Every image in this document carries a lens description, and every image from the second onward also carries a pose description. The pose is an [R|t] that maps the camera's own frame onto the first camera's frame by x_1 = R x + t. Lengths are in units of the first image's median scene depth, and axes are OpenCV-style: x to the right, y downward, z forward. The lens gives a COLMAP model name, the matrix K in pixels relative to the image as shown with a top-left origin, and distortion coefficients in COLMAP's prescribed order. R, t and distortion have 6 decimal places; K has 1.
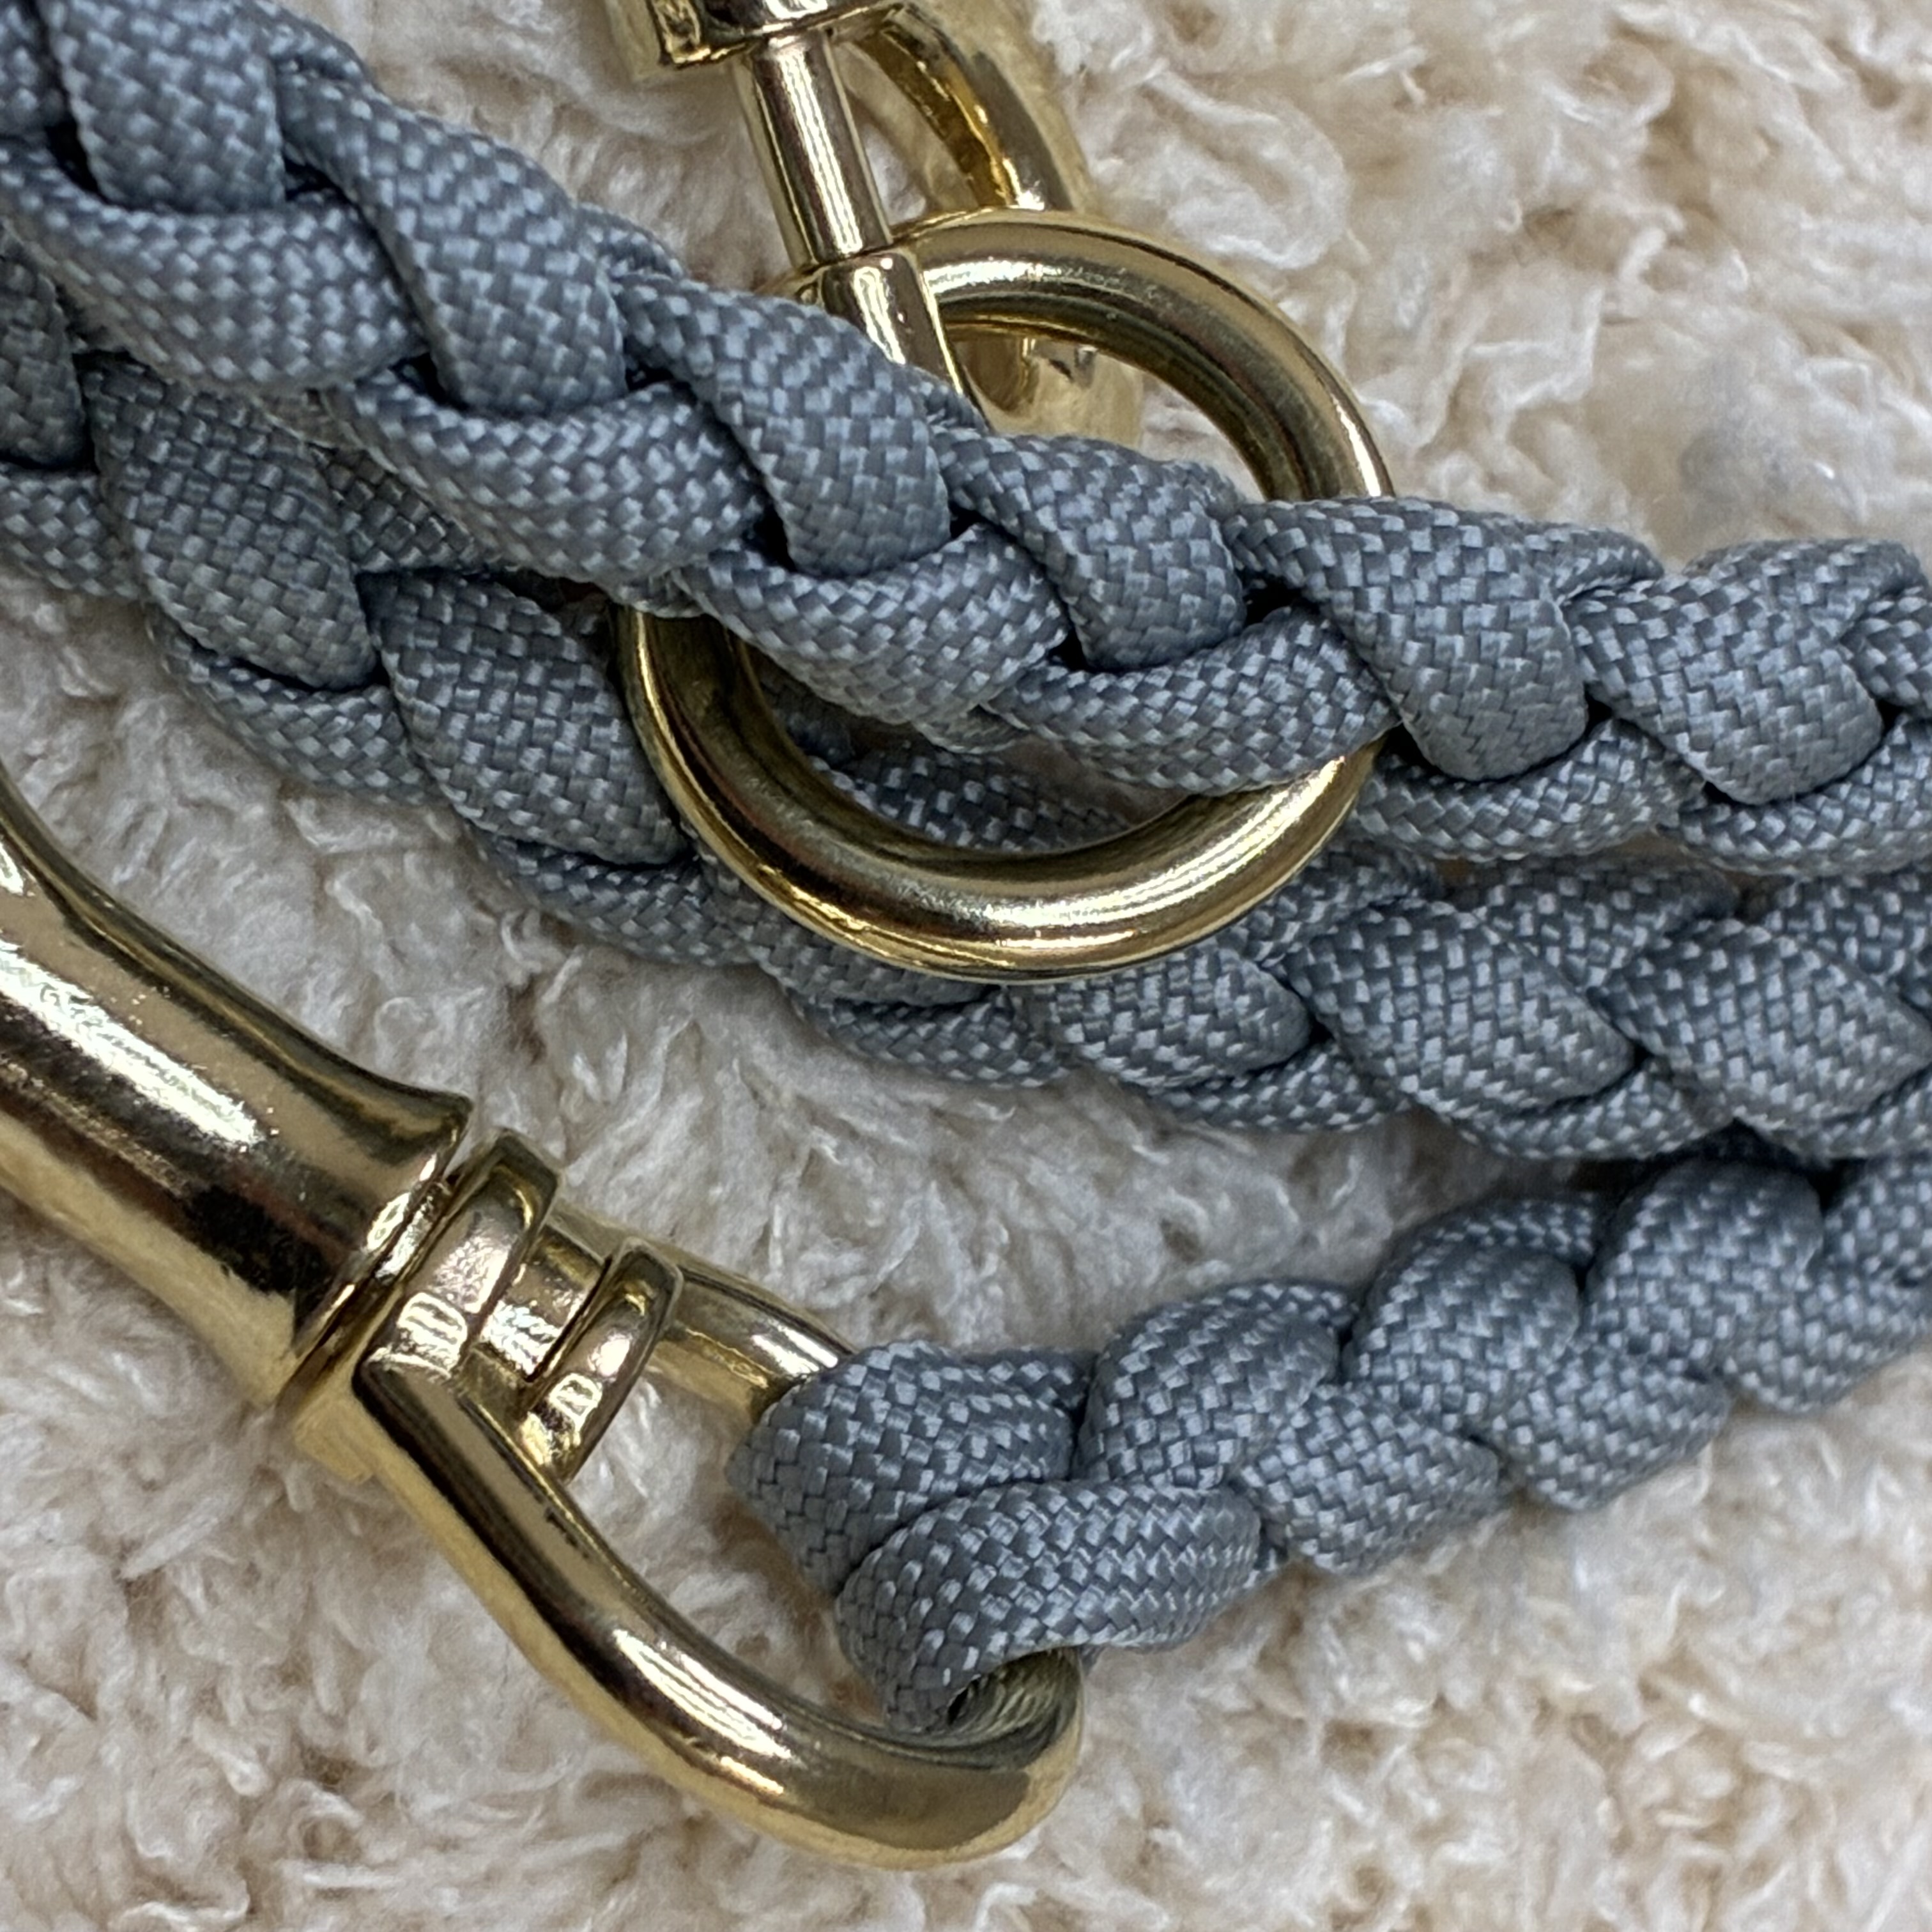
lens RADIAL K [[6822.1, 0, 974.9], [0, 6822.1, 965.5], [0, 0, 1]] dist [0.259454, 0.000000]
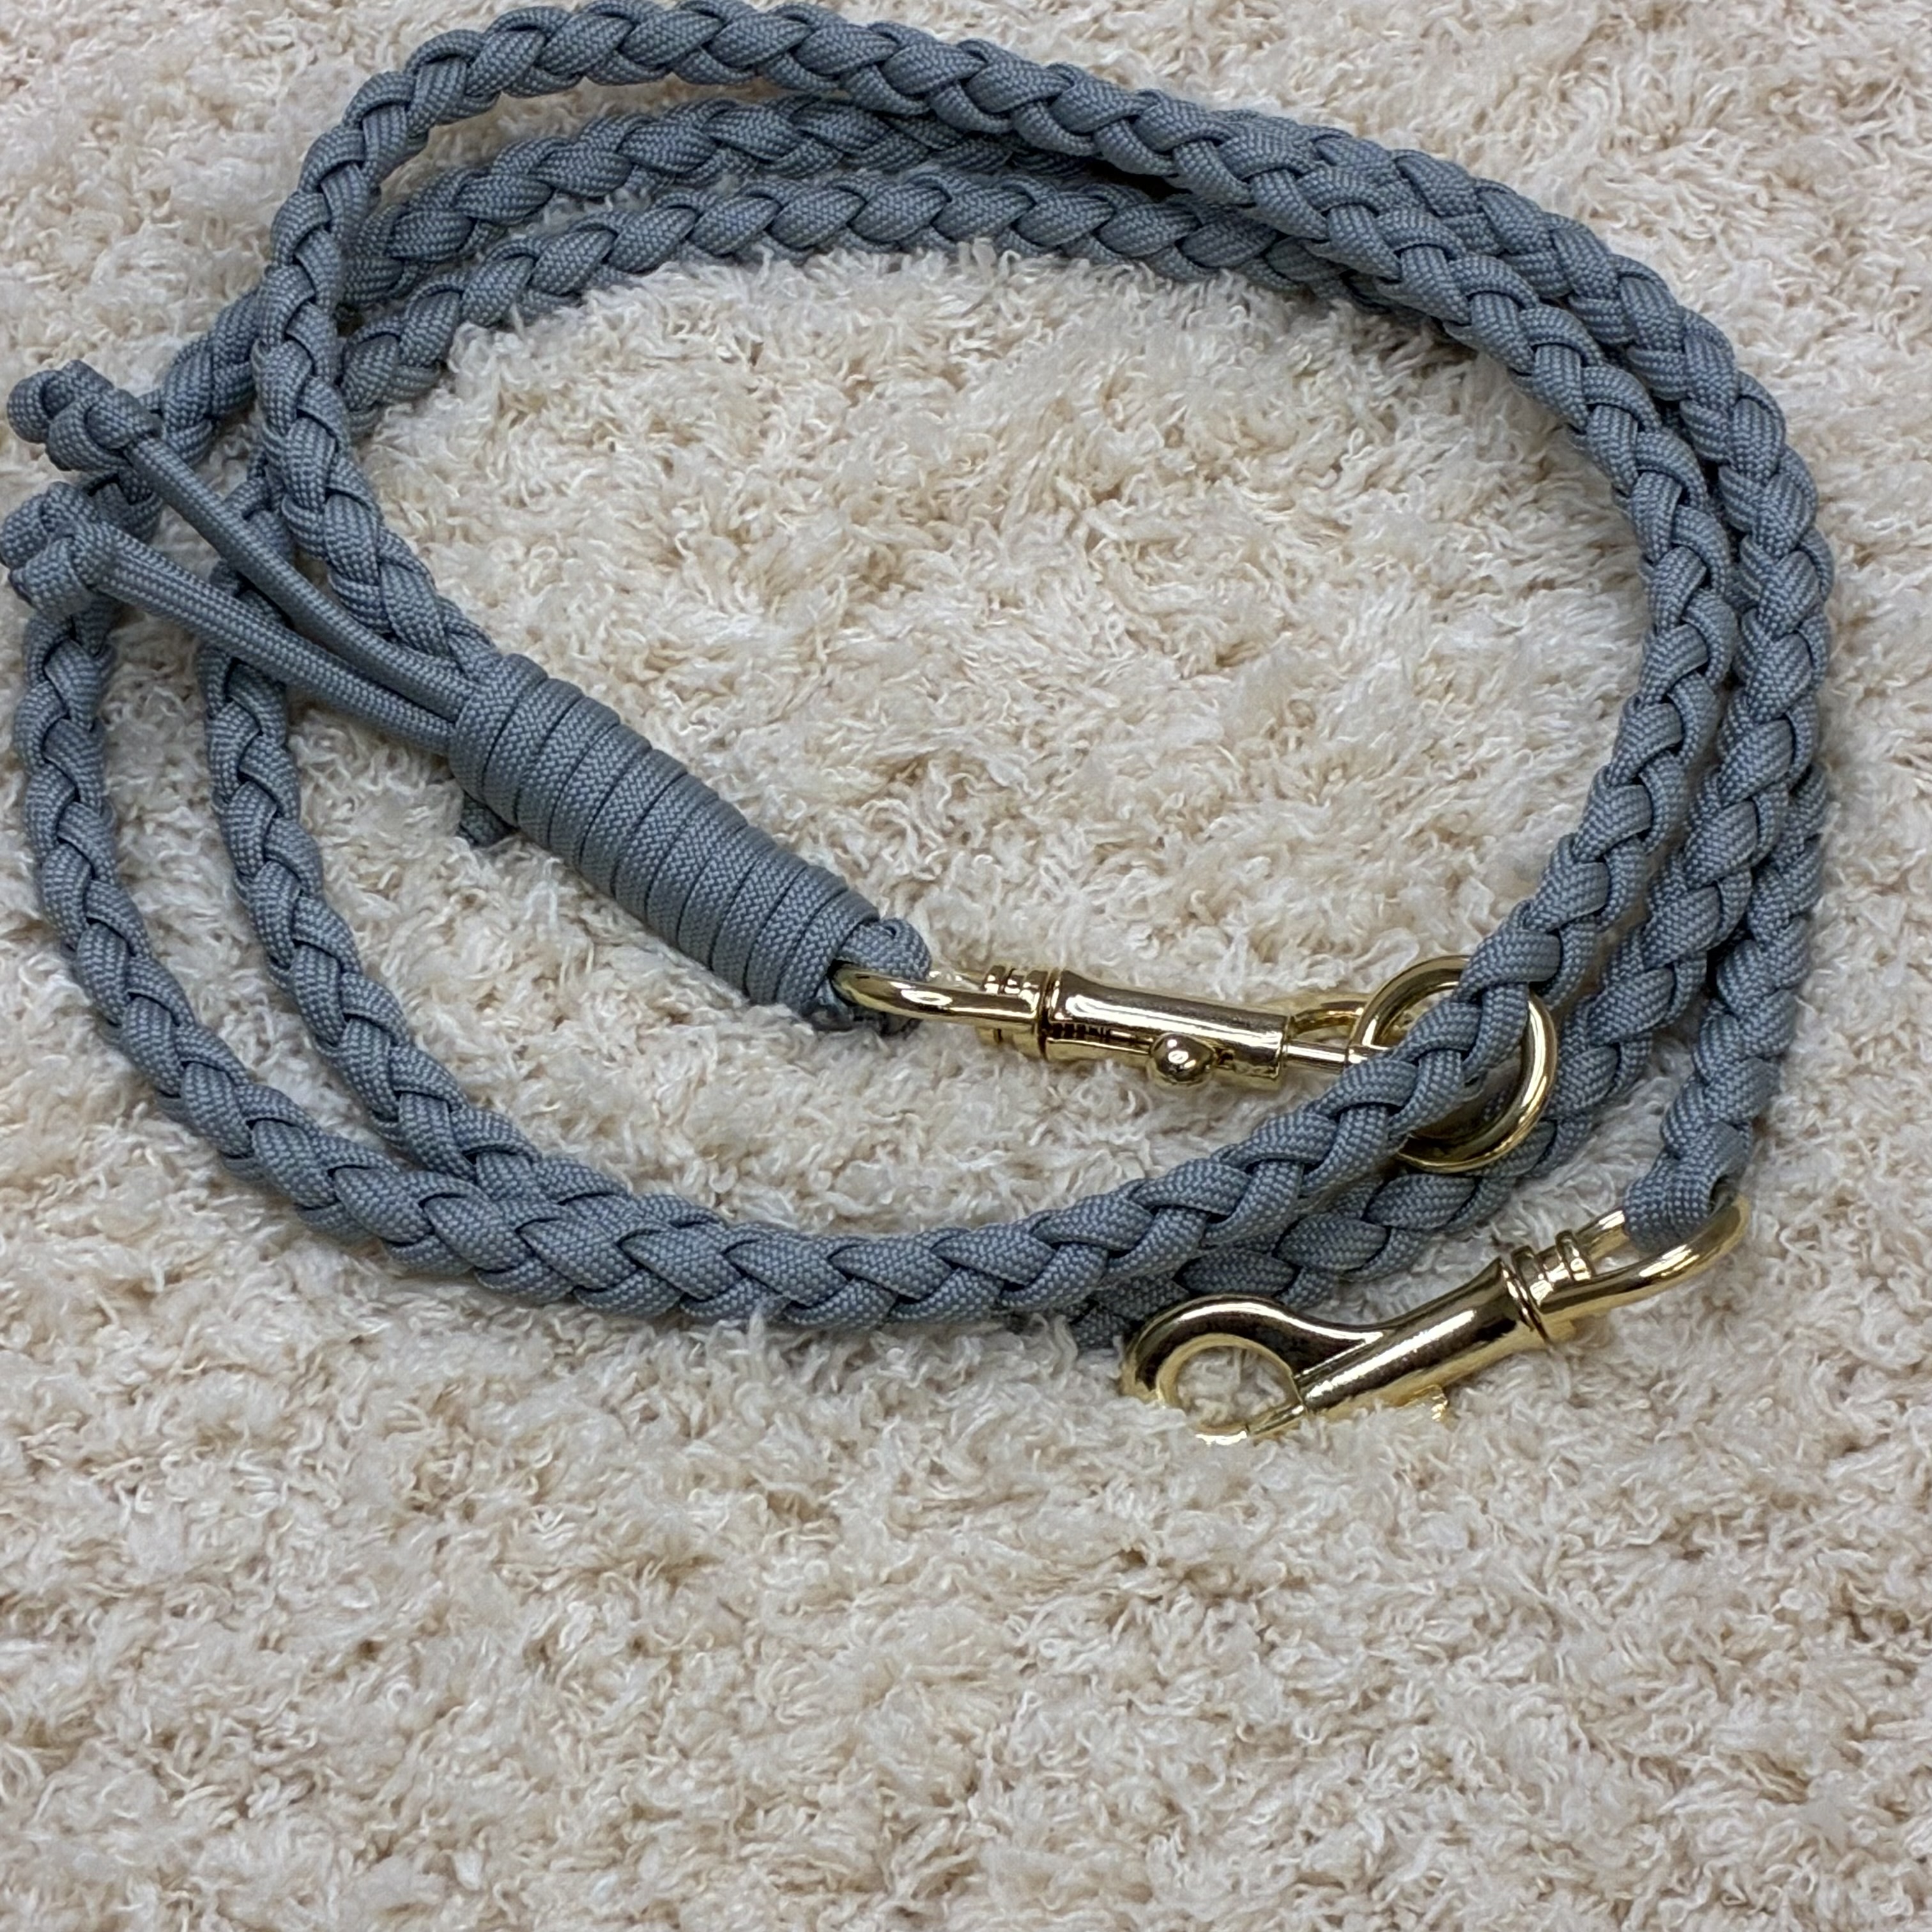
lens RADIAL K [[5000.1, 0, 973.0], [0, 5000.1, 962.1], [0, 0, 1]] dist [0.595407, 0.000000]
pose [[0.455004, -0.889651, -0.038623, 0.041271], [0.851607, 0.447404, -0.273121, 0.436926], [0.260263, 0.091380, 0.961204, -1.636696]]
